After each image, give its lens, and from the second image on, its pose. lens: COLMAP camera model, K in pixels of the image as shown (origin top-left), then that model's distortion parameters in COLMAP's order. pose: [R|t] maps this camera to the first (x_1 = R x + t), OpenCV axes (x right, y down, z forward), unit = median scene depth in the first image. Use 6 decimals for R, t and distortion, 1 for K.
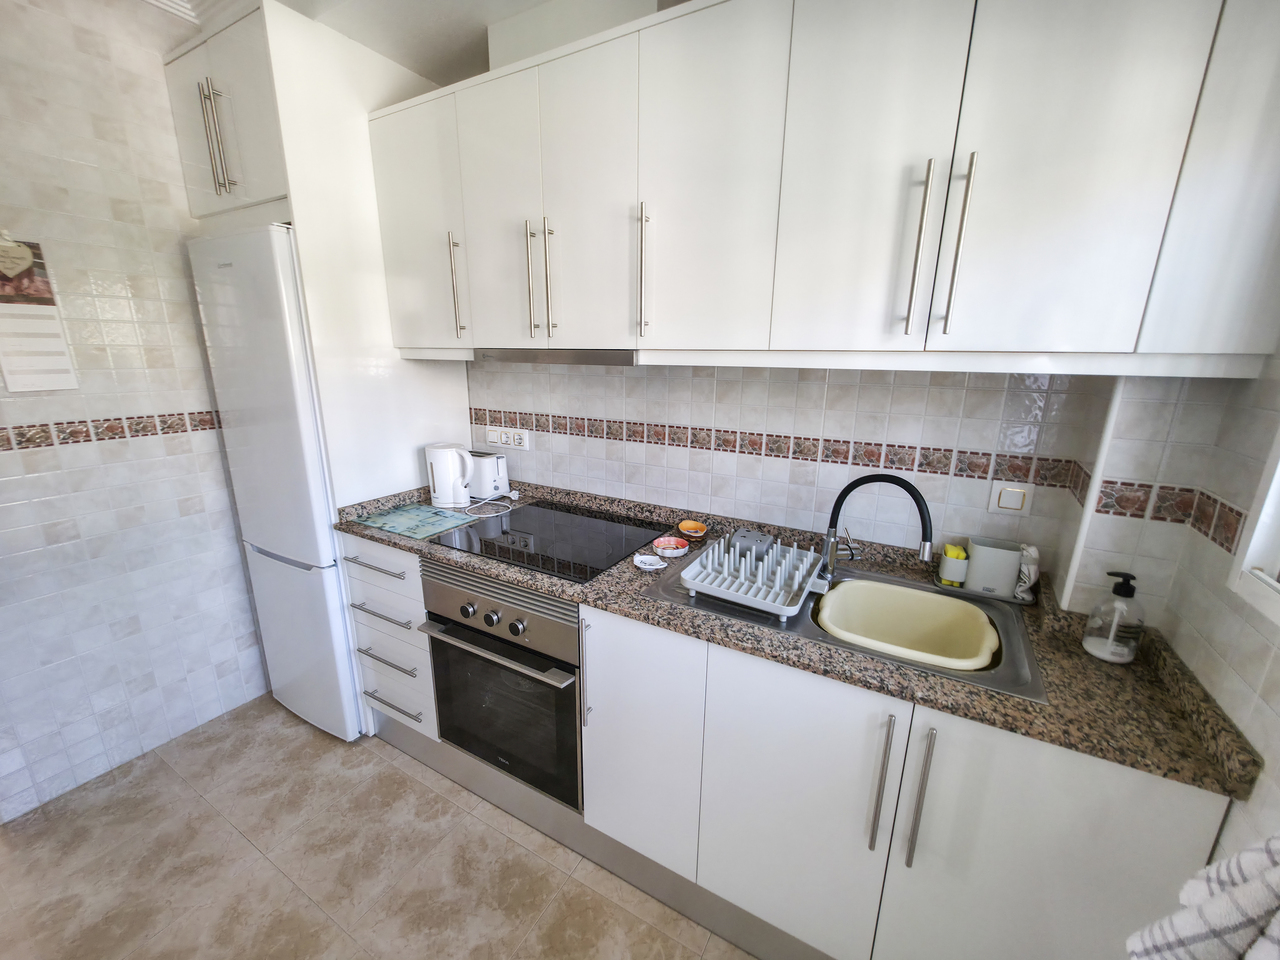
lens RADIAL K [[512.3, 0, 641.4], [0, 512.3, 485.7], [0, 0, 1]] dist [0.002597, -0.001068]
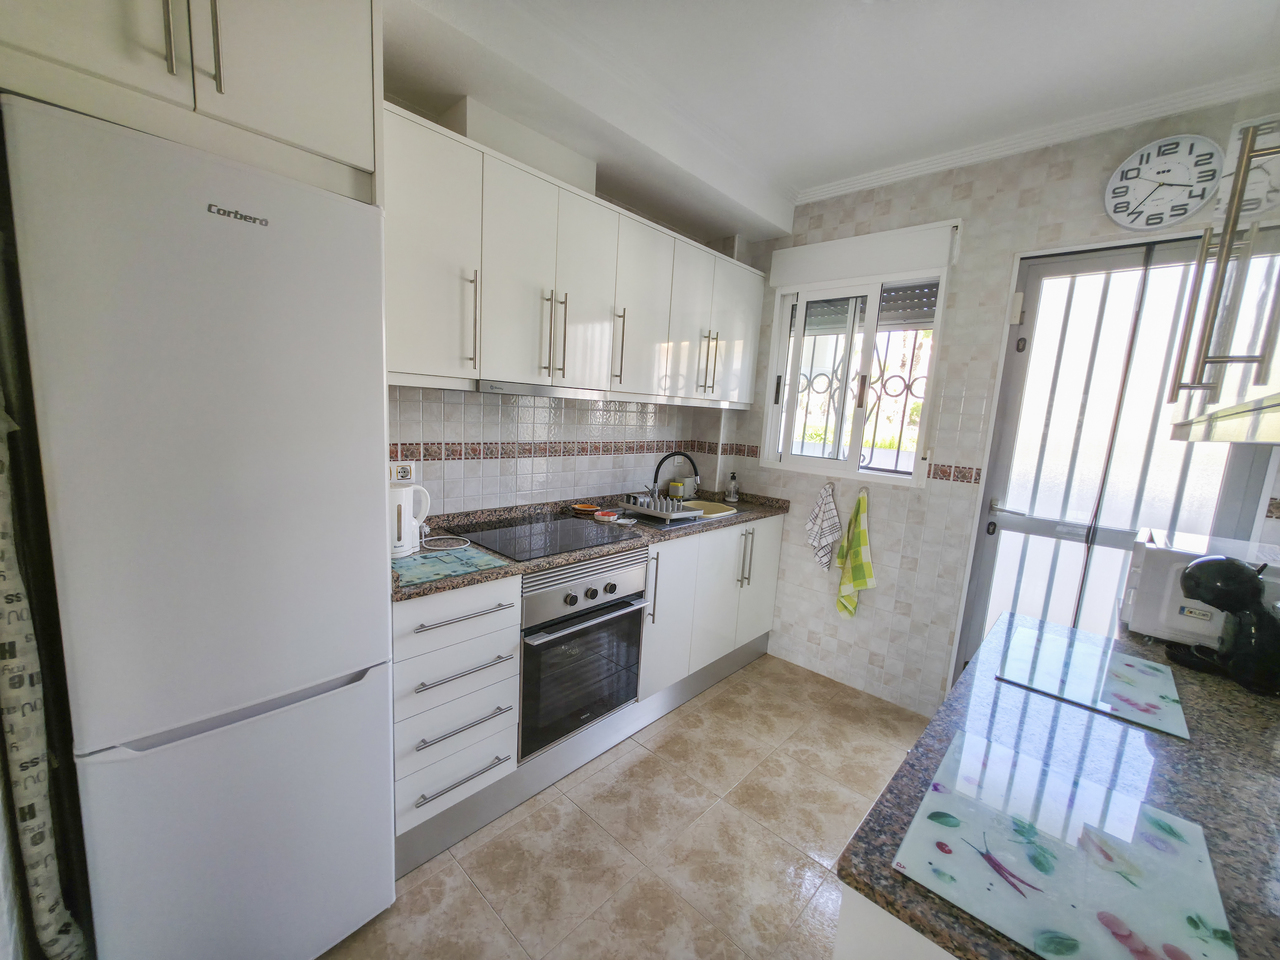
lens RADIAL K [[512.3, 0, 638.4], [0, 512.3, 484.7], [0, 0, 1]] dist [0.002597, -0.001068]
pose [[0.239012, -0.138292, 0.961118, -1.210917], [0.190890, 0.977183, 0.093133, -0.086776], [-0.952069, 0.161208, 0.259957, 0.423181]]
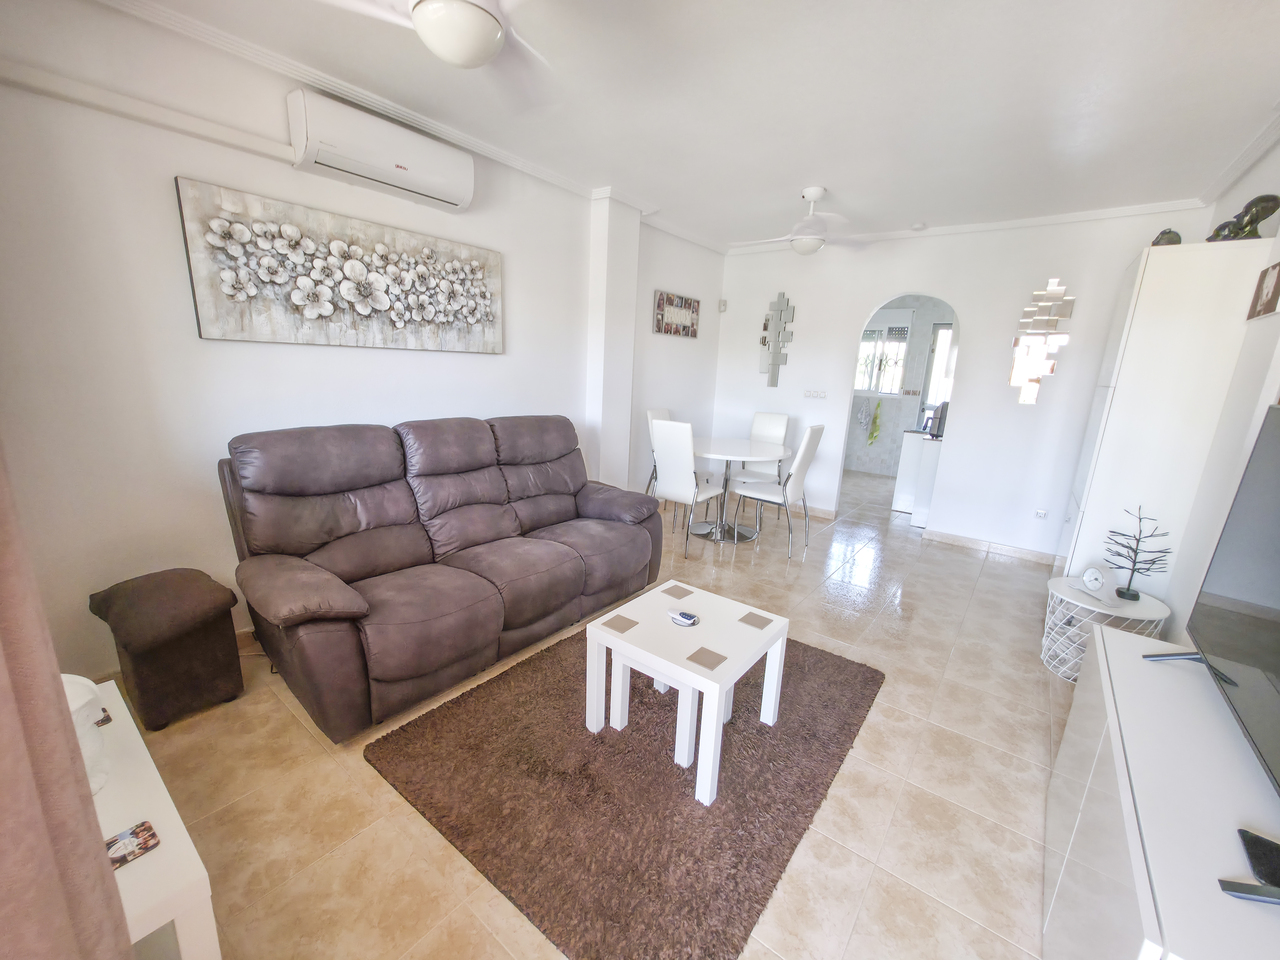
lens RADIAL K [[512.3, 0, 641.3], [0, 512.3, 485.0], [0, 0, 1]] dist [0.002597, -0.001068]
pose [[0.137648, -0.231230, 0.963112, -4.013663], [0.208454, 0.957353, 0.200055, -0.382703], [-0.968297, 0.173228, 0.179979, 1.421369]]
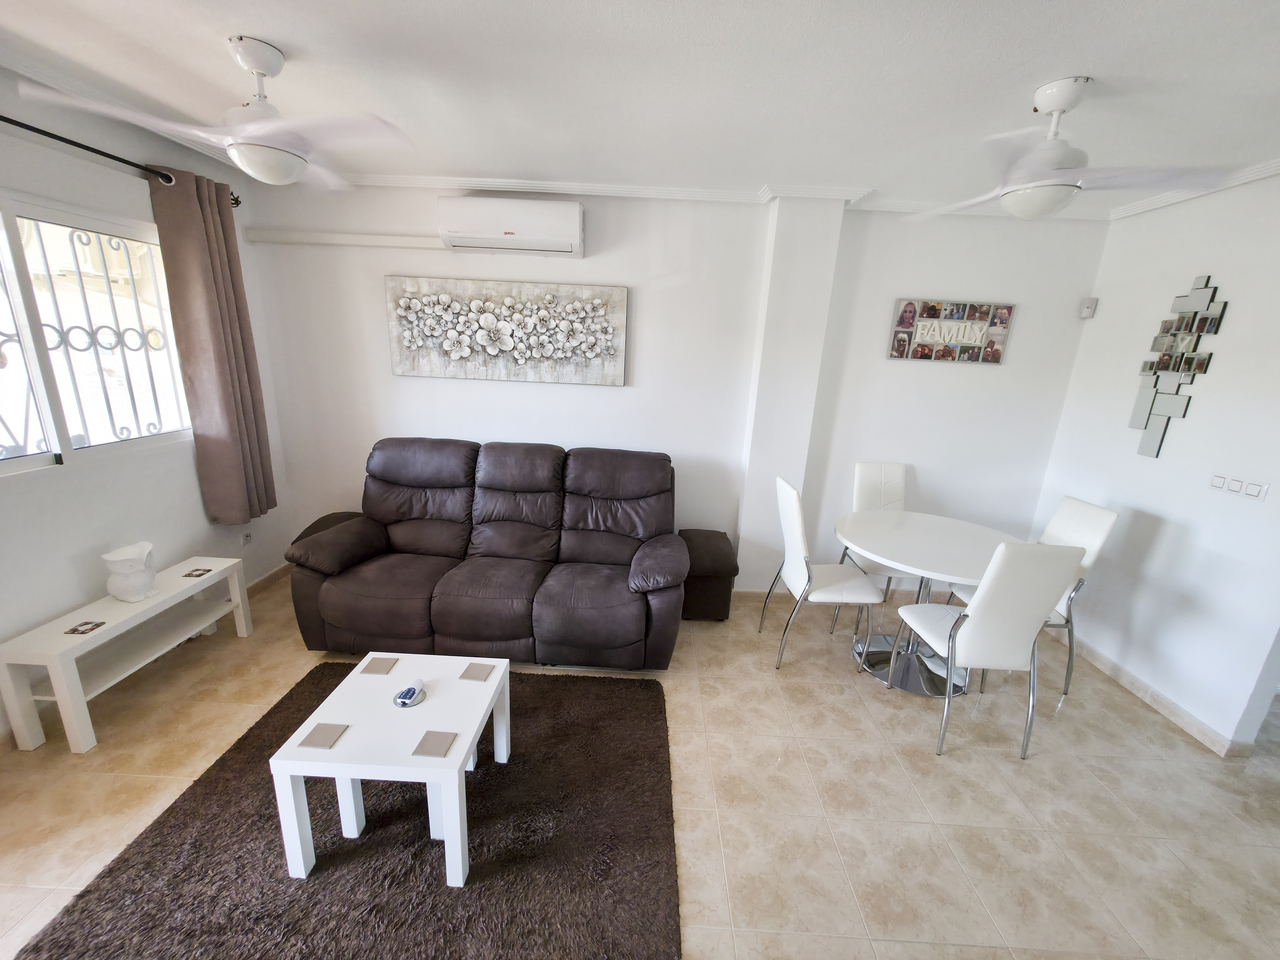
lens RADIAL K [[512.3, 0, 641.9], [0, 512.3, 486.8], [0, 0, 1]] dist [0.002597, -0.001068]
pose [[0.878011, -0.095875, 0.468939, -3.044616], [0.083601, 0.995391, 0.046980, -0.287011], [-0.471282, -0.002045, 0.881980, 0.477727]]
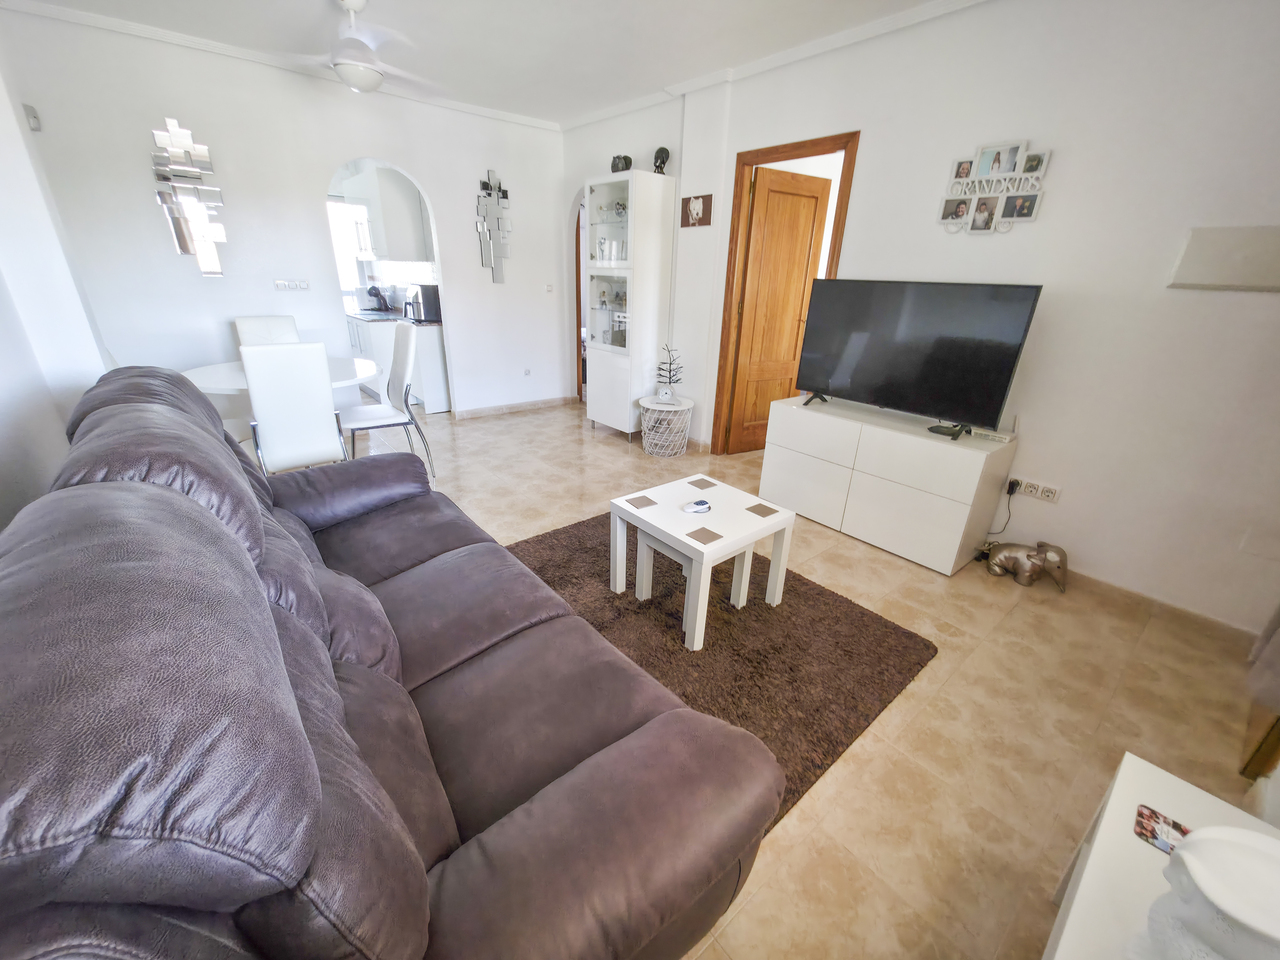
lens RADIAL K [[512.3, 0, 650.3], [0, 512.3, 488.4], [0, 0, 1]] dist [0.002597, -0.001068]
pose [[-0.940763, -0.171302, 0.292611, -3.249239], [0.038783, 0.802962, 0.594767, -0.622868], [-0.336840, 0.570883, -0.748753, 2.490119]]
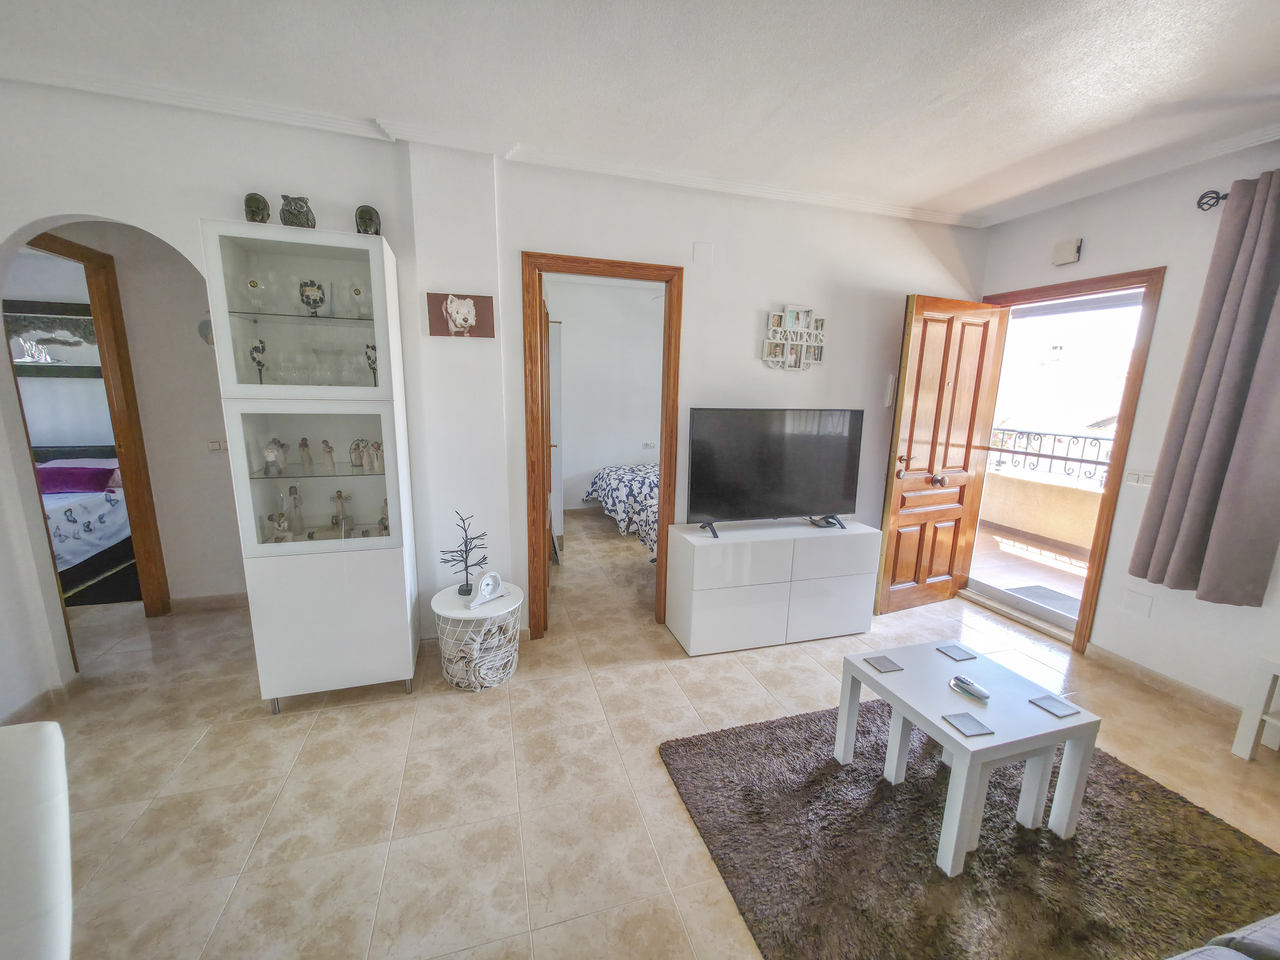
lens RADIAL K [[512.3, 0, 640.9], [0, 512.3, 486.0], [0, 0, 1]] dist [0.002597, -0.001068]
pose [[-0.677304, 0.113702, -0.726864, -1.877971], [-0.217485, 0.912885, 0.345457, -0.444111], [0.702822, 0.392061, -0.593573, 1.569354]]
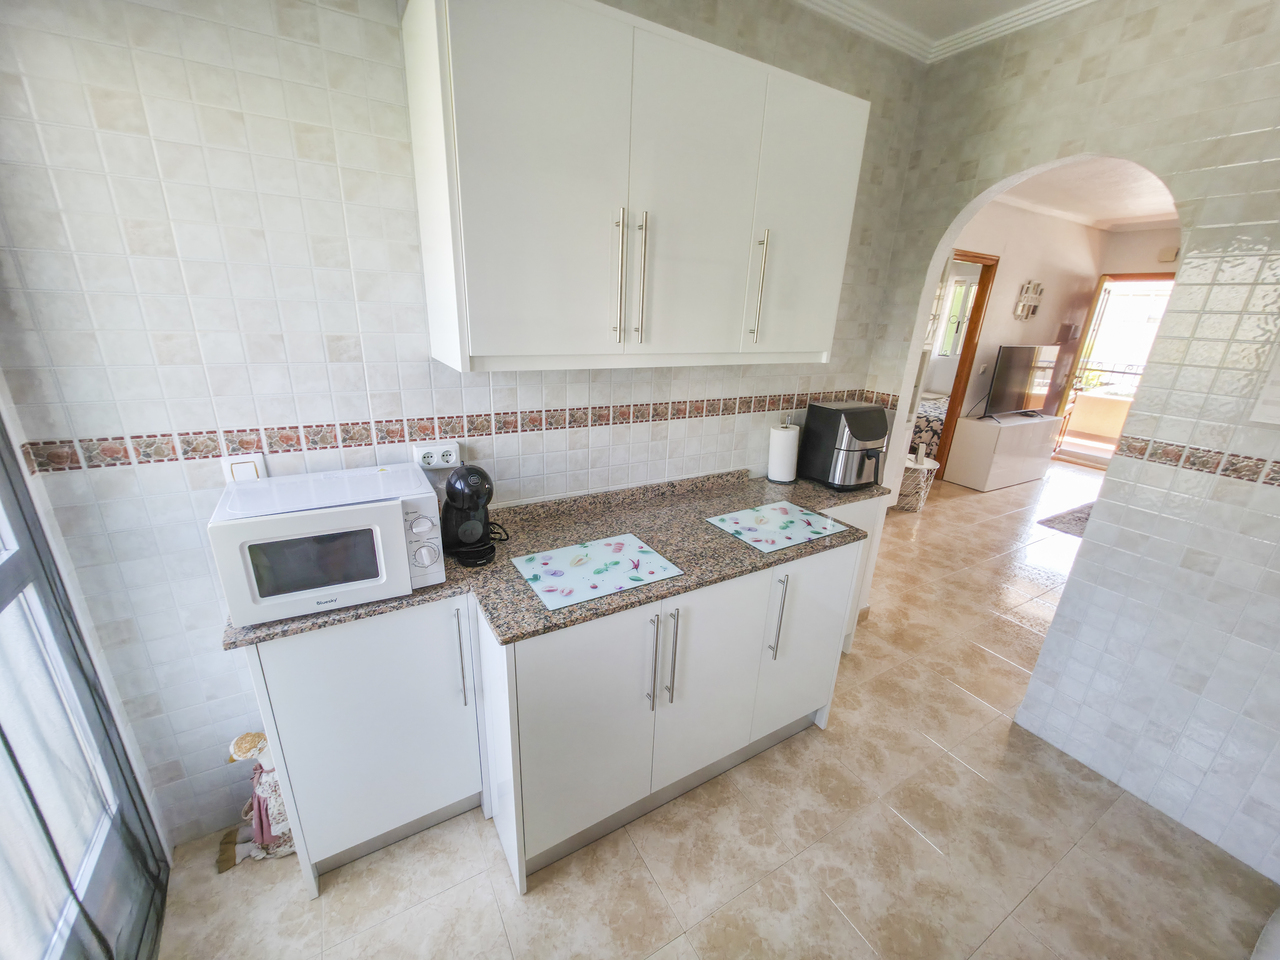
lens RADIAL K [[512.3, 0, 642.6], [0, 512.3, 486.1], [0, 0, 1]] dist [0.002597, -0.001068]
pose [[-0.491958, 0.254877, -0.832475, 0.154336], [-0.268114, 0.865364, 0.423391, -0.152778], [0.828307, 0.431489, -0.357387, 0.379412]]
